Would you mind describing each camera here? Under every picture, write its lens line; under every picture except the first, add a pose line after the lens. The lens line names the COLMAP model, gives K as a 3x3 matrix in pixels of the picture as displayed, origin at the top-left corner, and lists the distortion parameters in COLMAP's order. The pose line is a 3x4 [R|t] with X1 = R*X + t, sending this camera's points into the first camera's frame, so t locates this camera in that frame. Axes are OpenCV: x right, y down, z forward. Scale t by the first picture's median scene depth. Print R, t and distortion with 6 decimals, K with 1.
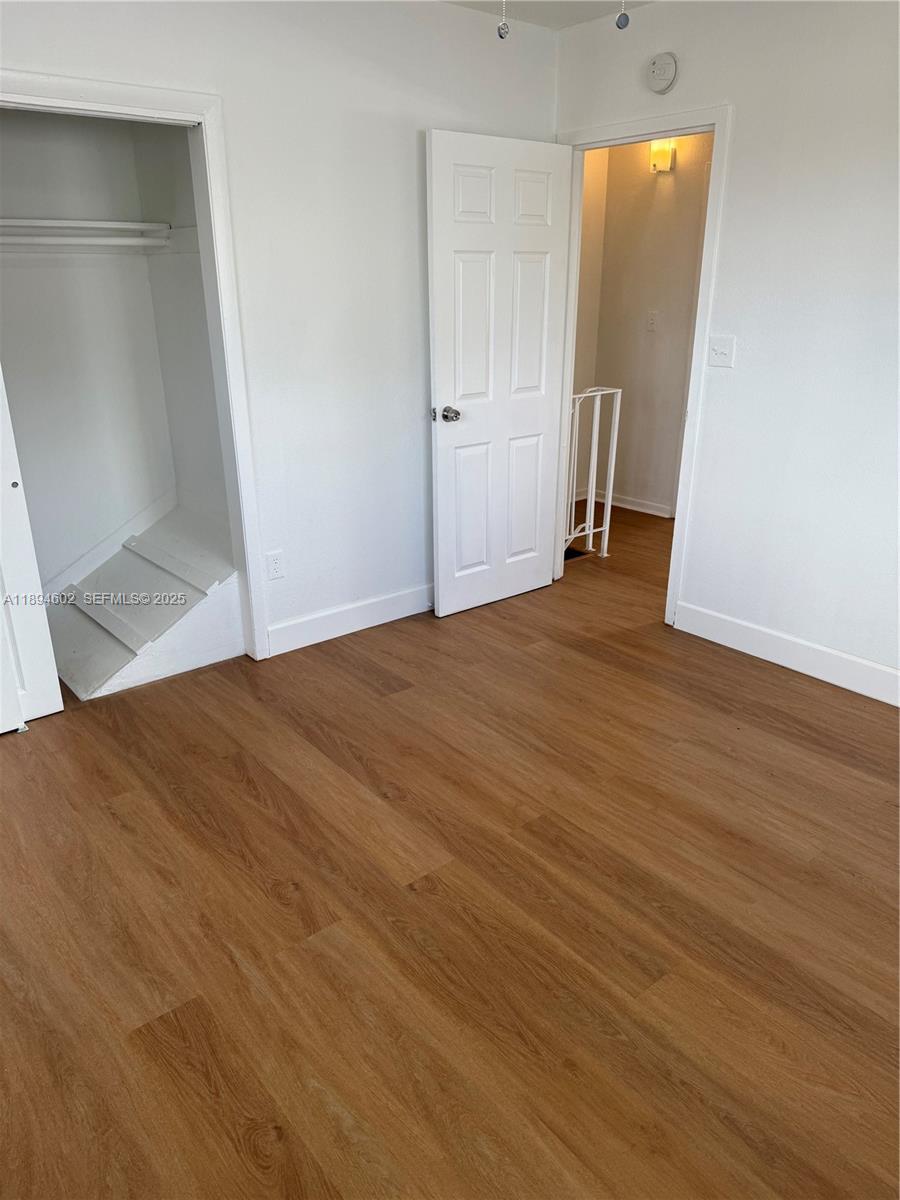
lens RADIAL K [[842.0, 0, 449.2], [0, 842.0, 601.4], [0, 0, 1]] dist [0.064471, -0.086313]
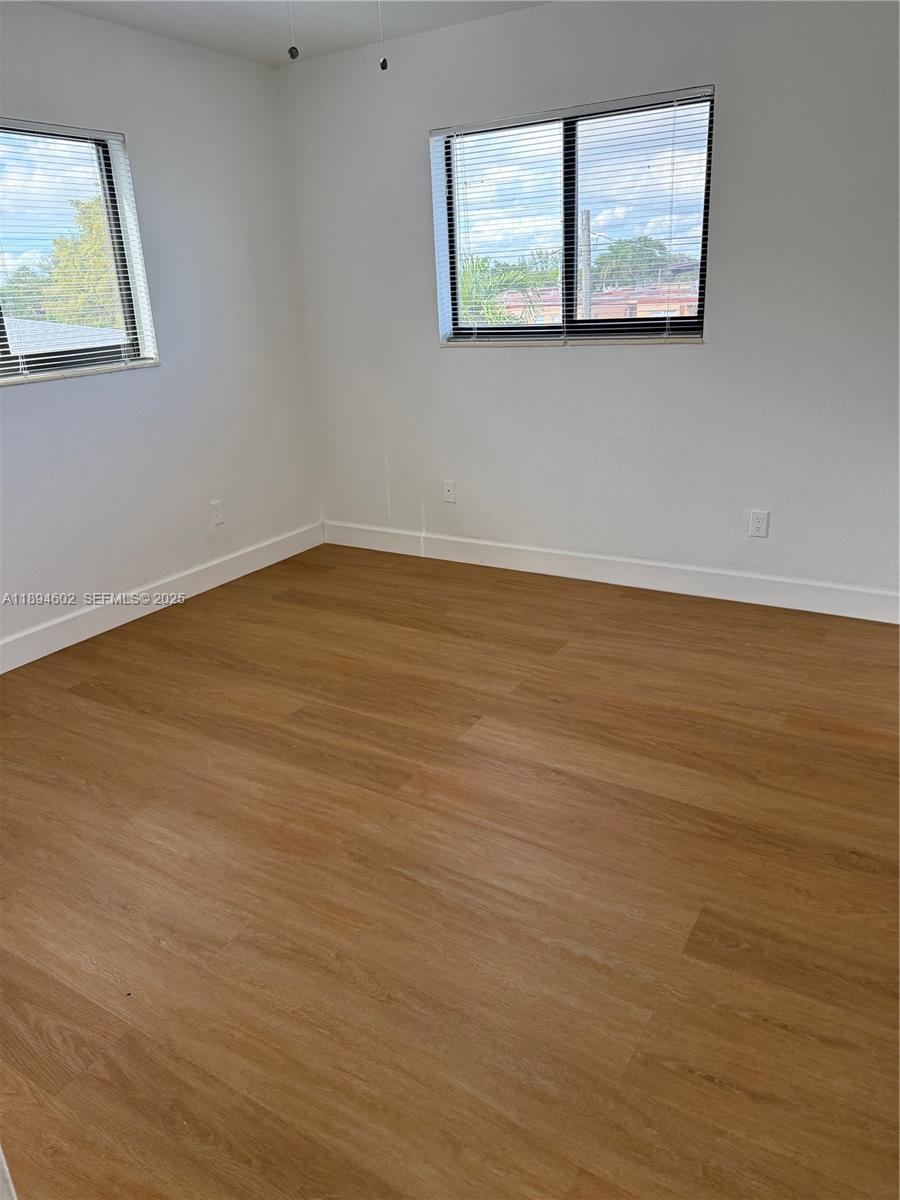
lens RADIAL K [[842.0, 0, 437.7], [0, 842.0, 598.5], [0, 0, 1]] dist [0.064471, -0.086313]
pose [[-0.948953, 0.152139, -0.276301, 0.330720], [-0.064097, 0.764693, 0.641199, -0.608236], [0.308837, 0.626178, -0.715906, 1.714117]]
